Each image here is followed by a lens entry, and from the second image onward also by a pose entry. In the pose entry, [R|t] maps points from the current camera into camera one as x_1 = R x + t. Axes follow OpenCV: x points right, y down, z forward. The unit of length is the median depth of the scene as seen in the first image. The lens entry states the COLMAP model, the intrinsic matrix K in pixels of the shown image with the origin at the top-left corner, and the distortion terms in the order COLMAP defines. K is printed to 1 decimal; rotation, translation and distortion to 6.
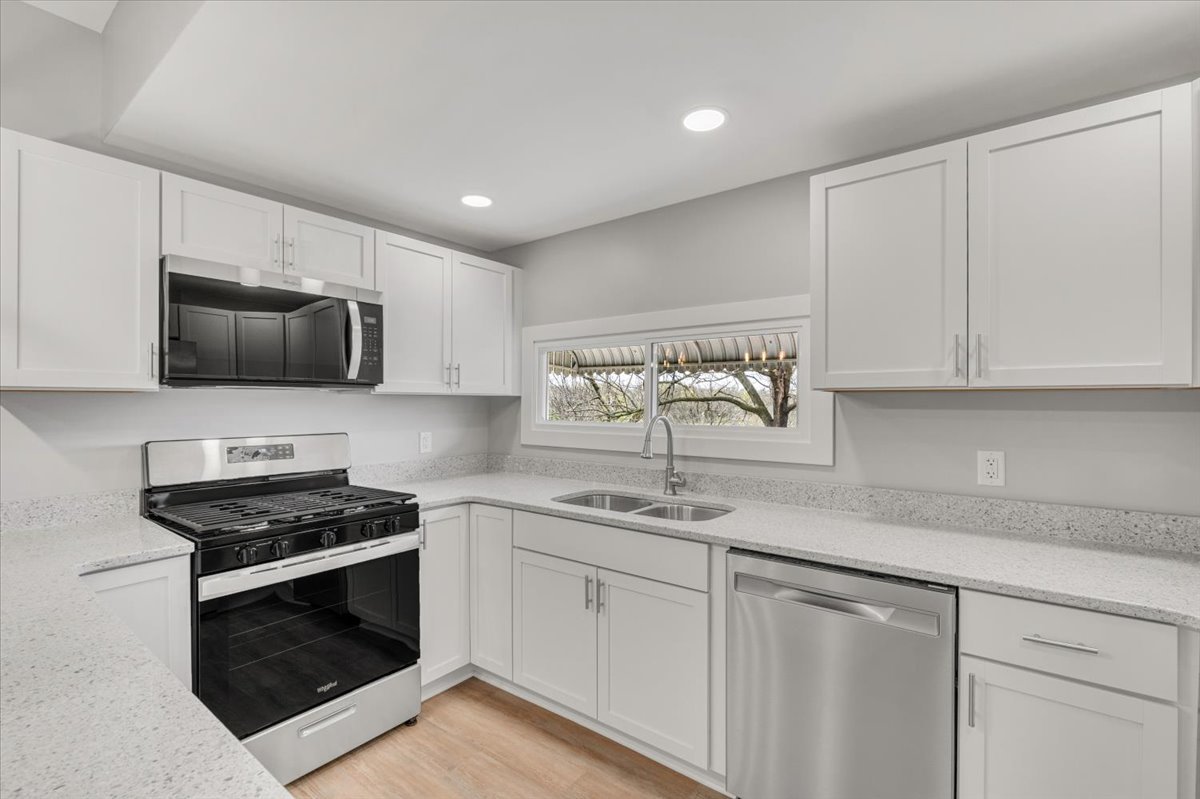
lens RADIAL K [[531.7, 0, 589.1], [0, 531.7, 402.7], [0, 0, 1]] dist [-0.005711, -0.000404]
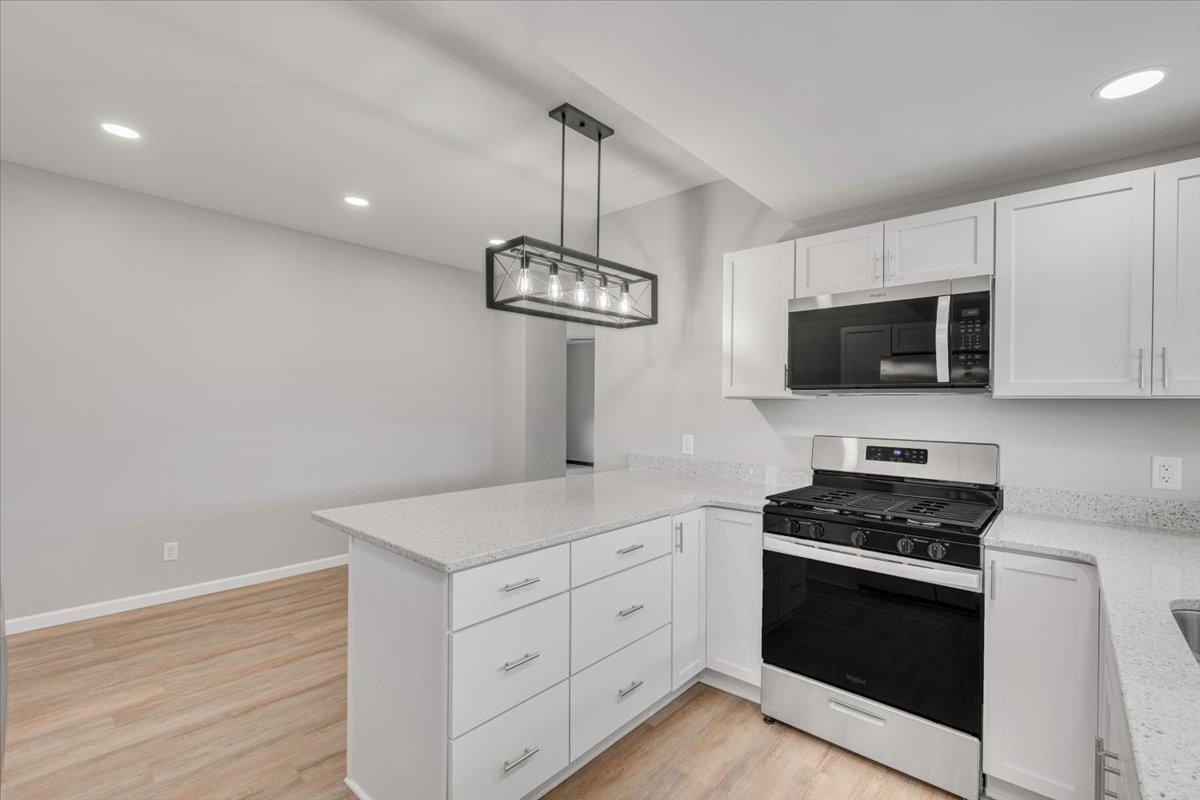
lens RADIAL K [[535.2, 0, 606.2], [0, 535.2, 403.8], [0, 0, 1]] dist [-0.003635, -0.000148]
pose [[-0.053070, -0.001574, -0.998590, 0.474979], [-0.011901, 0.999929, -0.000944, -0.000091], [0.998520, 0.011834, -0.053085, 0.453732]]
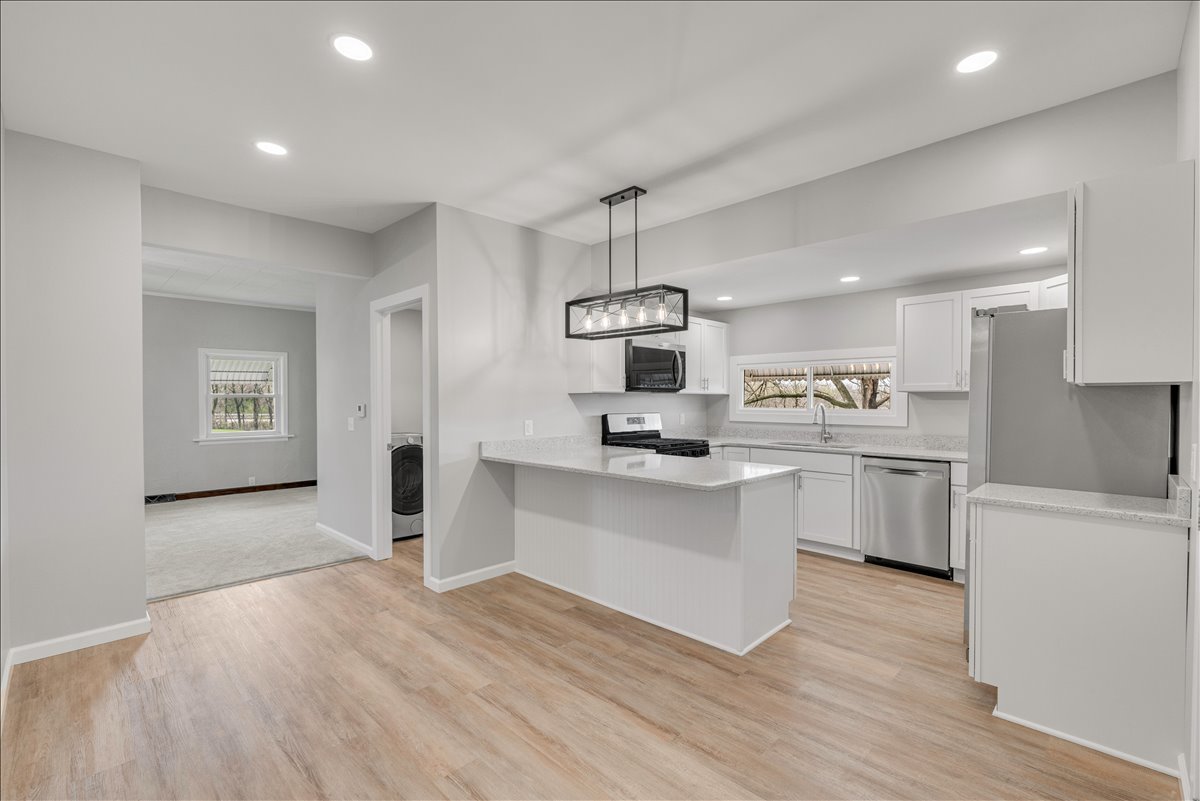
lens RADIAL K [[535.2, 0, 606.2], [0, 535.2, 404.3], [0, 0, 1]] dist [-0.003635, -0.000148]
pose [[0.994448, -0.000169, -0.105232, -0.484390], [0.001212, 0.999951, 0.009846, 0.004633], [0.105226, -0.009919, 0.994399, -1.178522]]
